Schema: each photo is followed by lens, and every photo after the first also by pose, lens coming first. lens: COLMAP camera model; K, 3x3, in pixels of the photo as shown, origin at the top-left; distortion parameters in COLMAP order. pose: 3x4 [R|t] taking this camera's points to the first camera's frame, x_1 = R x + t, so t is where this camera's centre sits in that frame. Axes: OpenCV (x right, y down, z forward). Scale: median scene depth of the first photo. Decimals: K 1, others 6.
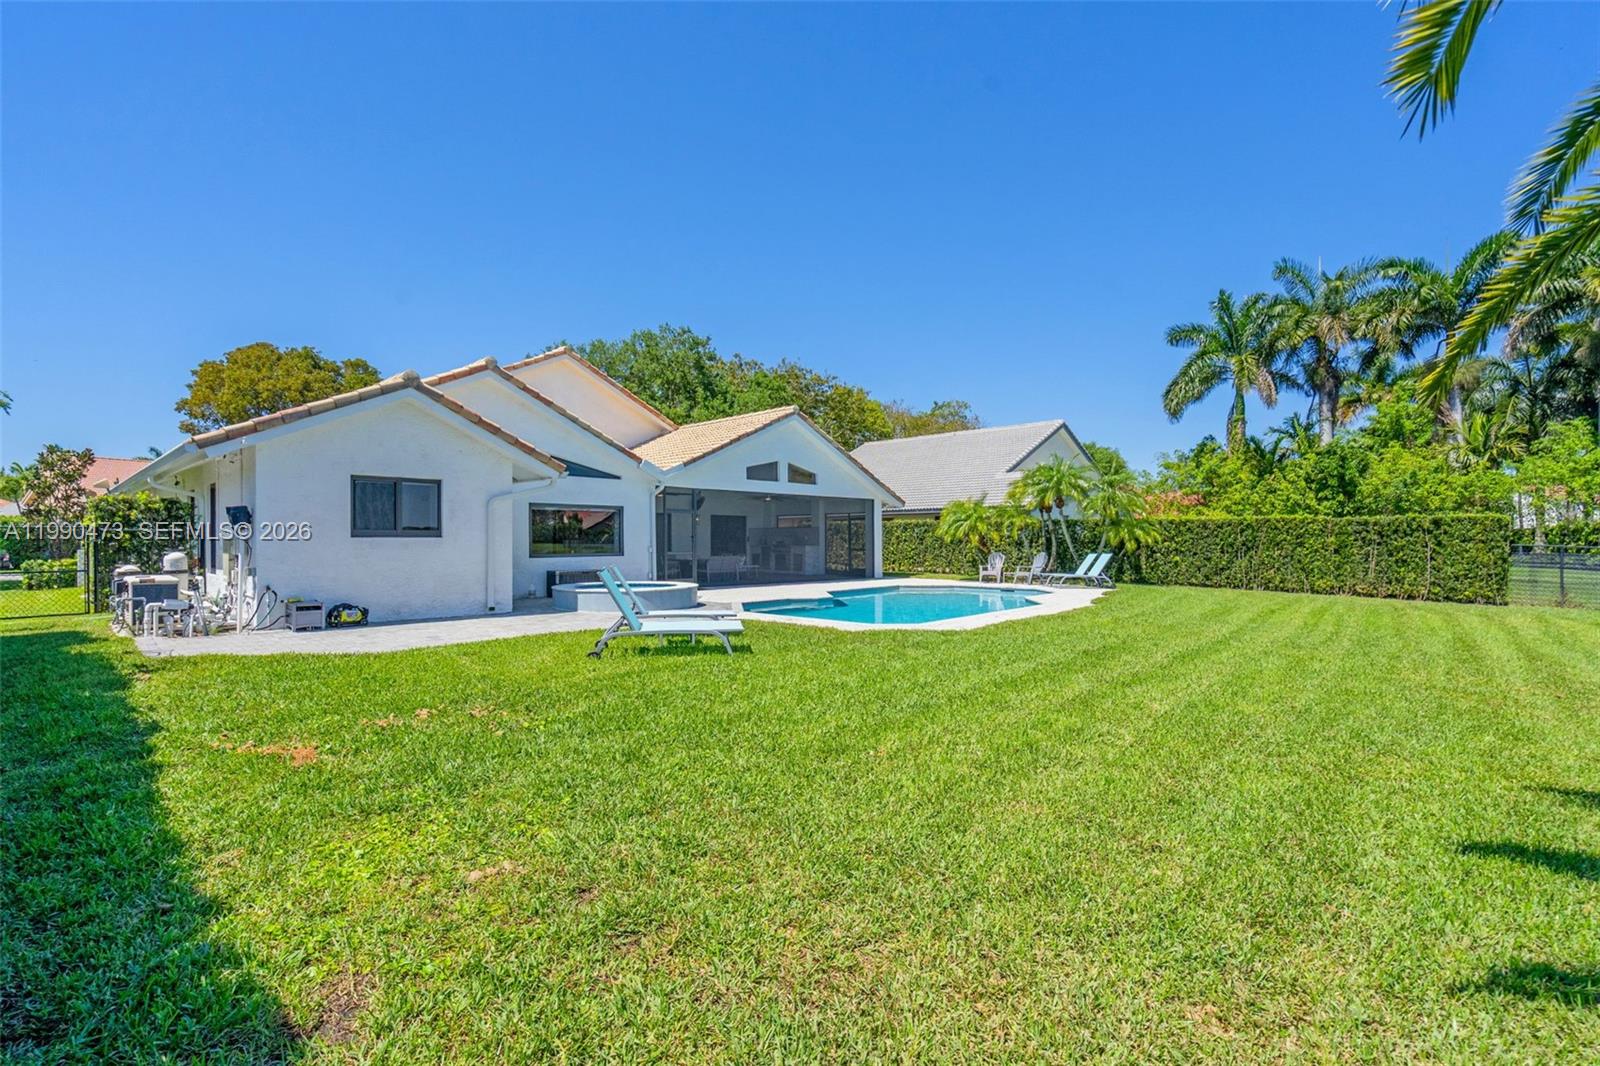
lens RADIAL K [[737.8, 0, 794.2], [0, 737.8, 532.4], [0, 0, 1]] dist [0.000877, -0.000095]
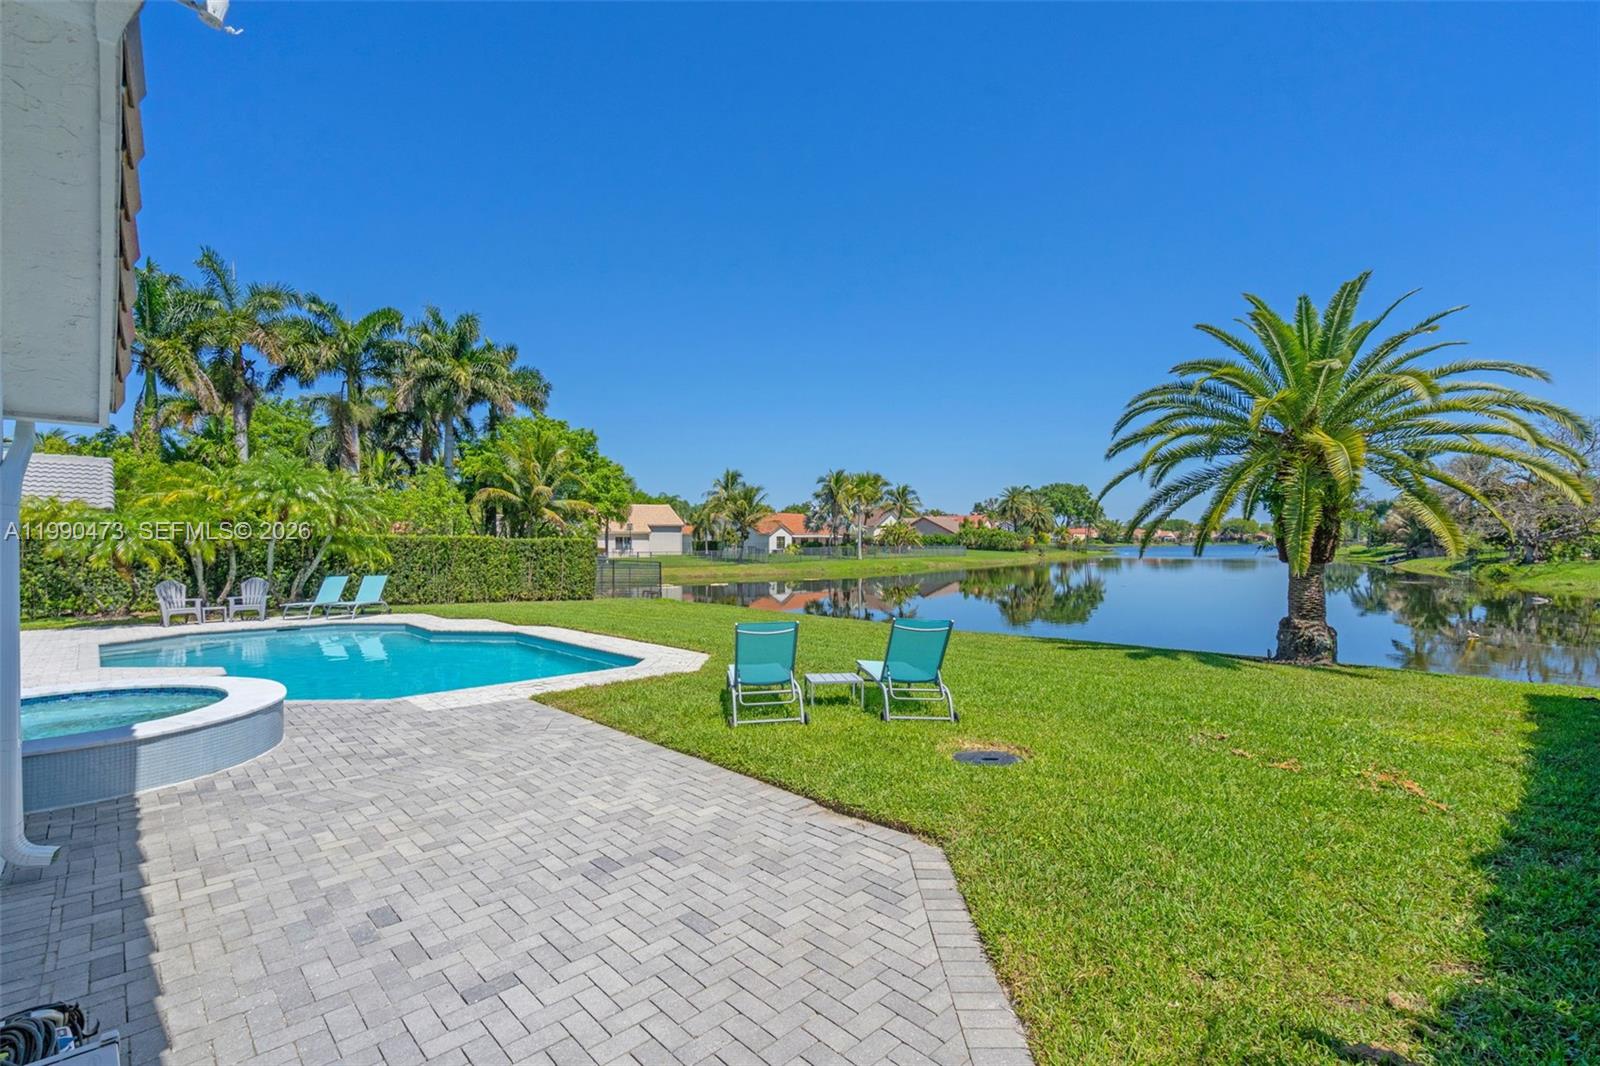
lens RADIAL K [[737.8, 0, 794.2], [0, 737.8, 532.4], [0, 0, 1]] dist [0.000877, -0.000095]
pose [[0.054385, 0.019286, 0.998334, -0.415378], [-0.008167, 0.999789, -0.018869, -0.010185], [-0.998487, -0.007127, 0.054531, 0.408262]]
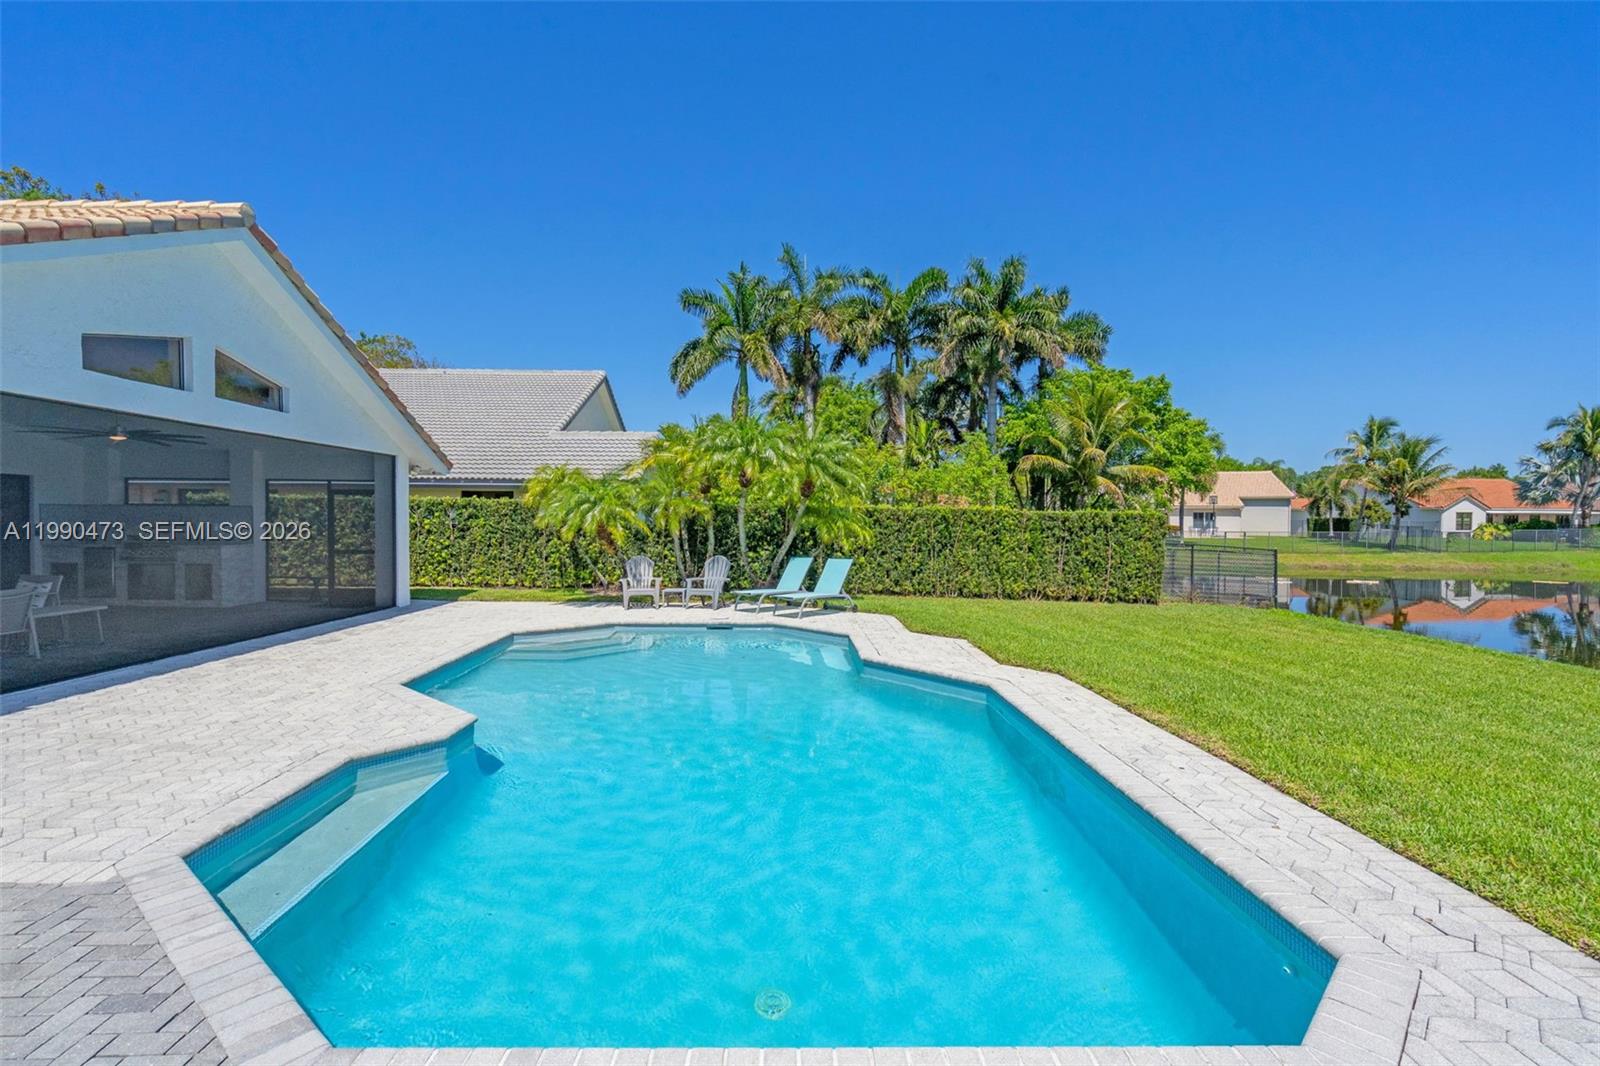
lens RADIAL K [[737.8, 0, 794.2], [0, 737.8, 532.4], [0, 0, 1]] dist [0.000877, -0.000095]
pose [[0.707677, -0.003816, 0.706526, -0.072590], [-0.017542, 0.999582, 0.022969, -0.008988], [-0.706318, -0.028648, 0.707314, 0.515305]]
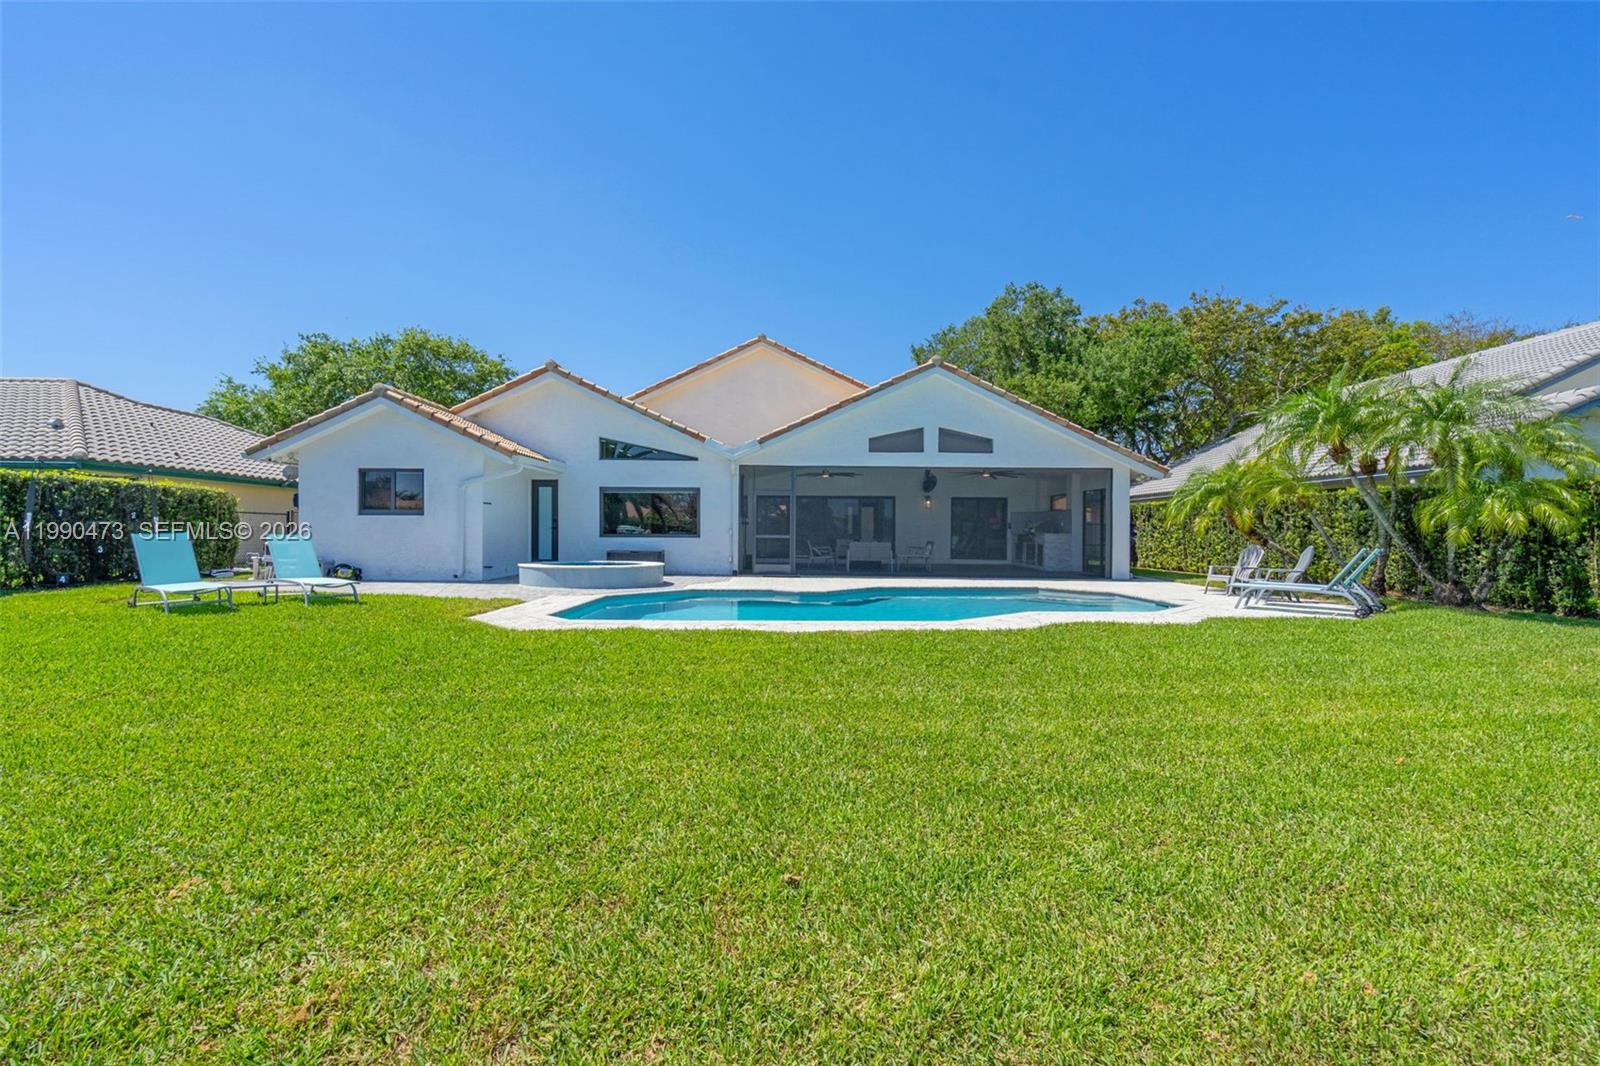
lens RADIAL K [[737.8, 0, 794.2], [0, 737.8, 532.4], [0, 0, 1]] dist [0.000877, -0.000095]
pose [[0.692261, 0.004166, -0.721635, 0.486732], [-0.001027, 0.999988, 0.004788, 0.016686], [0.721646, -0.002574, 0.692257, 0.345213]]
